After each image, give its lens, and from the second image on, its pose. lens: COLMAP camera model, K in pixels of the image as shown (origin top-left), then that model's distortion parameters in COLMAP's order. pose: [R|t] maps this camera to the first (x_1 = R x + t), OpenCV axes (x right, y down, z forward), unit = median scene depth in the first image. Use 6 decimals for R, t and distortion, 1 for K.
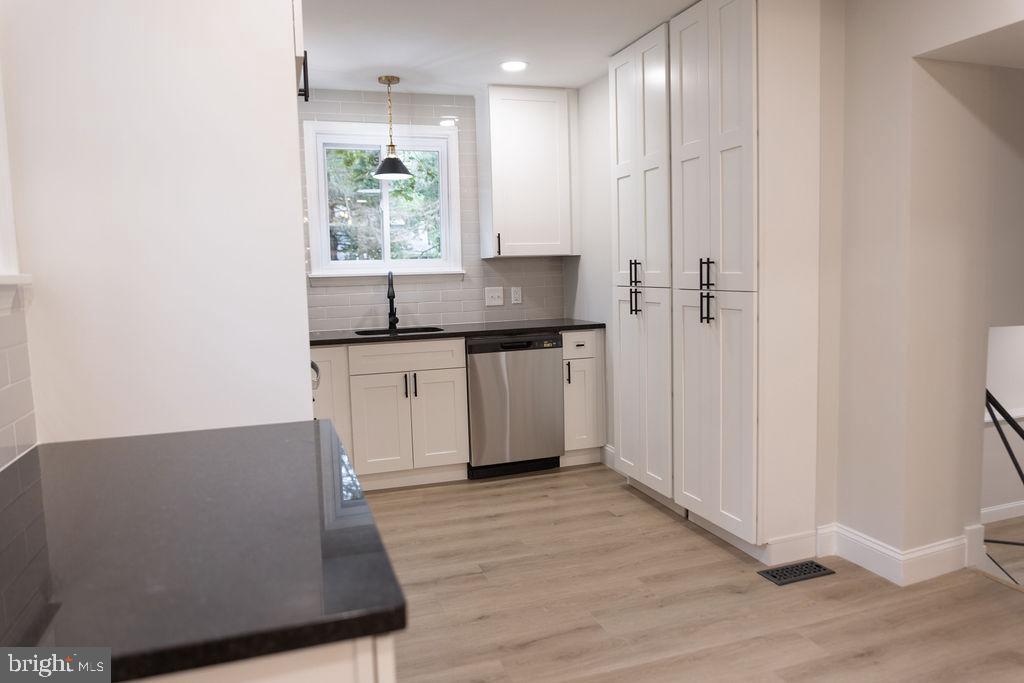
lens RADIAL K [[710.3, 0, 508.5], [0, 710.3, 334.8], [0, 0, 1]] dist [-0.029900, -0.000106]
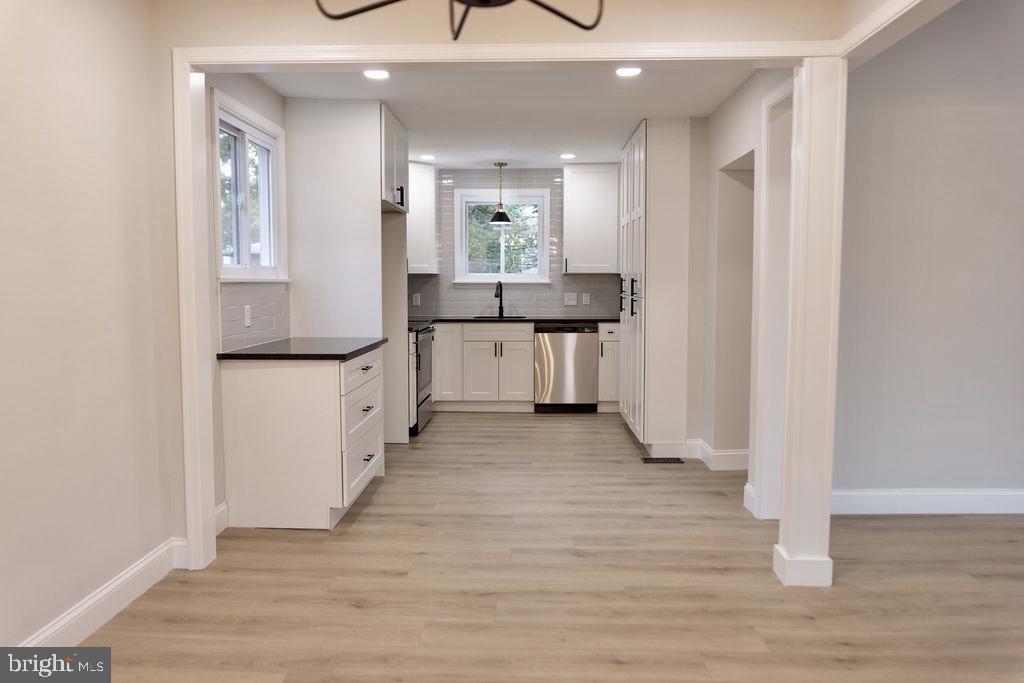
lens RADIAL K [[727.2, 0, 509.2], [0, 727.2, 336.8], [0, 0, 1]] dist [-0.036721, 0.000259]
pose [[0.934366, 0.054584, -0.352108, 0.468597], [-0.058172, 0.998306, 0.000390, 0.038102], [0.351533, 0.020118, 0.935959, -0.568252]]
